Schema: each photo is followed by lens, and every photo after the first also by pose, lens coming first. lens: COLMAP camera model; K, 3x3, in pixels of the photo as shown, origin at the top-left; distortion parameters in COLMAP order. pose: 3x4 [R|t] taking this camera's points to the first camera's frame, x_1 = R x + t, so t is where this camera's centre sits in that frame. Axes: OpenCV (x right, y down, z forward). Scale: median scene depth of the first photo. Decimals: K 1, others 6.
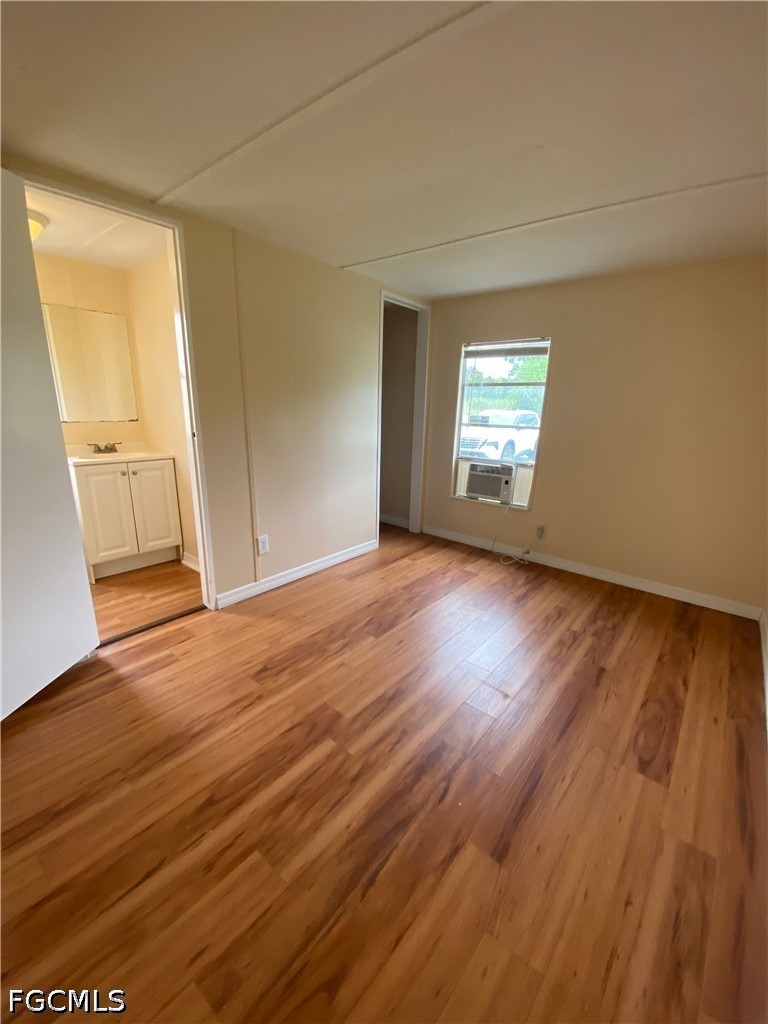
lens RADIAL K [[417.3, 0, 387.6], [0, 417.3, 511.1], [0, 0, 1]] dist [0.028874, -0.022293]
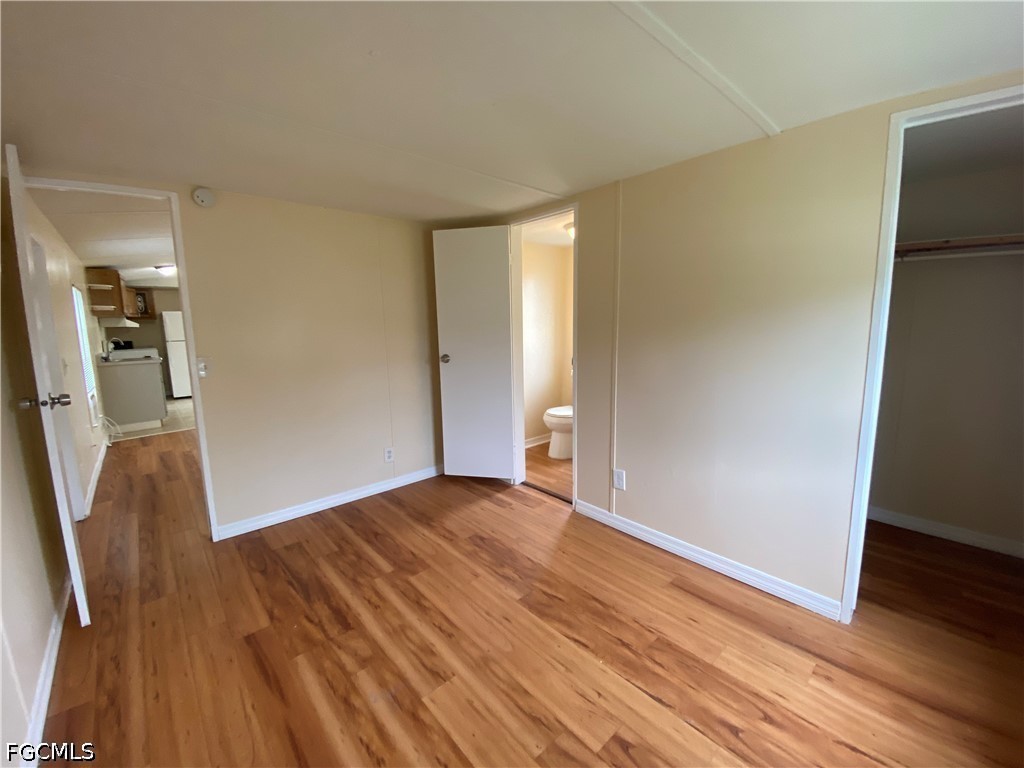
lens RADIAL K [[417.3, 0, 512.0], [0, 417.3, 384.0], [0, 0, 1]] dist [0.028874, -0.022293]
pose [[-0.152445, 0.126544, -0.980177, 0.986159], [-0.242010, 0.956795, 0.161165, -0.339108], [0.958223, 0.261781, -0.115234, 1.226499]]
